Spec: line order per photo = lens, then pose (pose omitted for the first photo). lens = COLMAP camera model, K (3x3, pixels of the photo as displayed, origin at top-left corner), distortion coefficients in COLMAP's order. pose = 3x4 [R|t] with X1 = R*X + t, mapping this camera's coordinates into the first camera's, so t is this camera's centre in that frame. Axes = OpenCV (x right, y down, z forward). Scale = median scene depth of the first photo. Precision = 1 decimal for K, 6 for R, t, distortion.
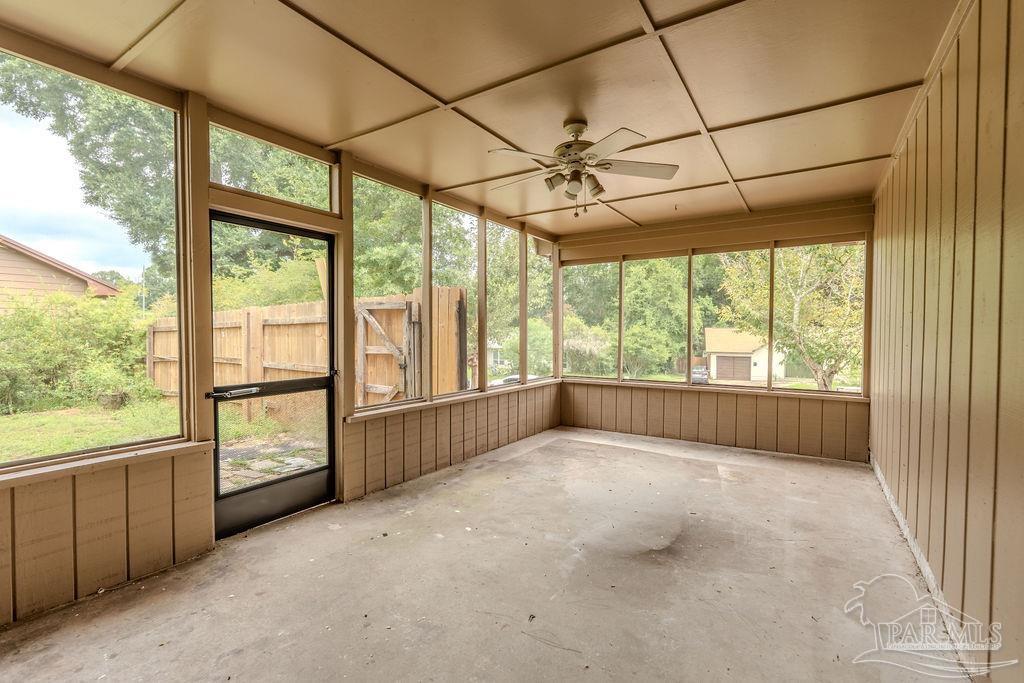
lens RADIAL K [[457.0, 0, 512.0], [0, 457.0, 341.5], [0, 0, 1]] dist [0.000234, 0.000217]
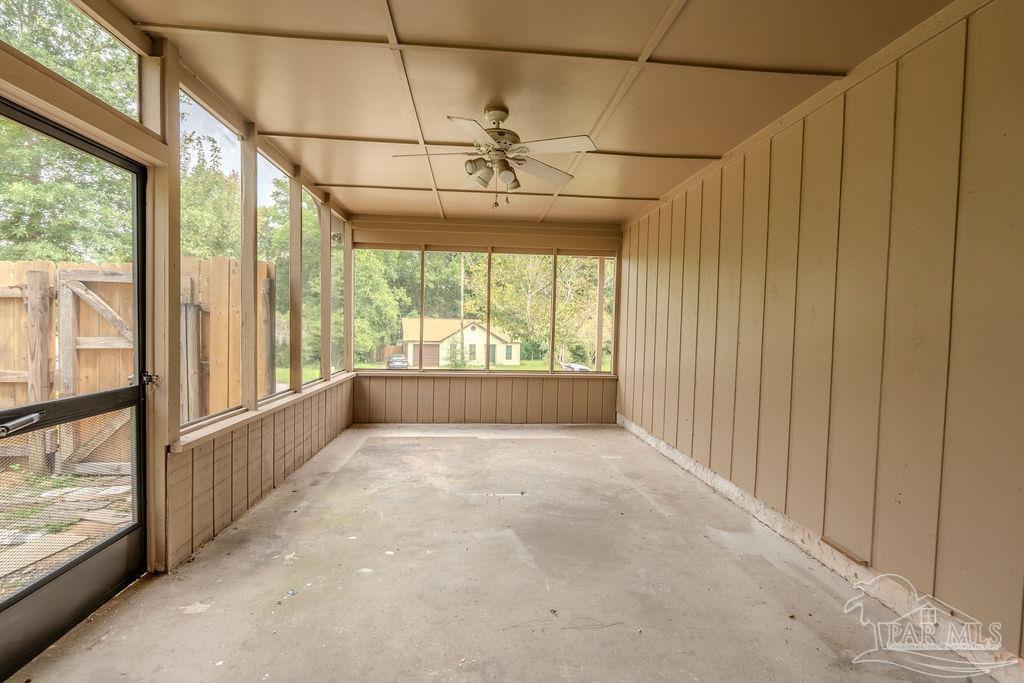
lens RADIAL K [[457.0, 0, 512.0], [0, 457.0, 341.5], [0, 0, 1]] dist [0.000234, 0.000217]
pose [[0.790898, -0.008515, 0.611889, -0.313570], [-0.006387, 0.999734, 0.022168, -0.003341], [-0.611915, -0.021441, 0.790633, 0.140460]]
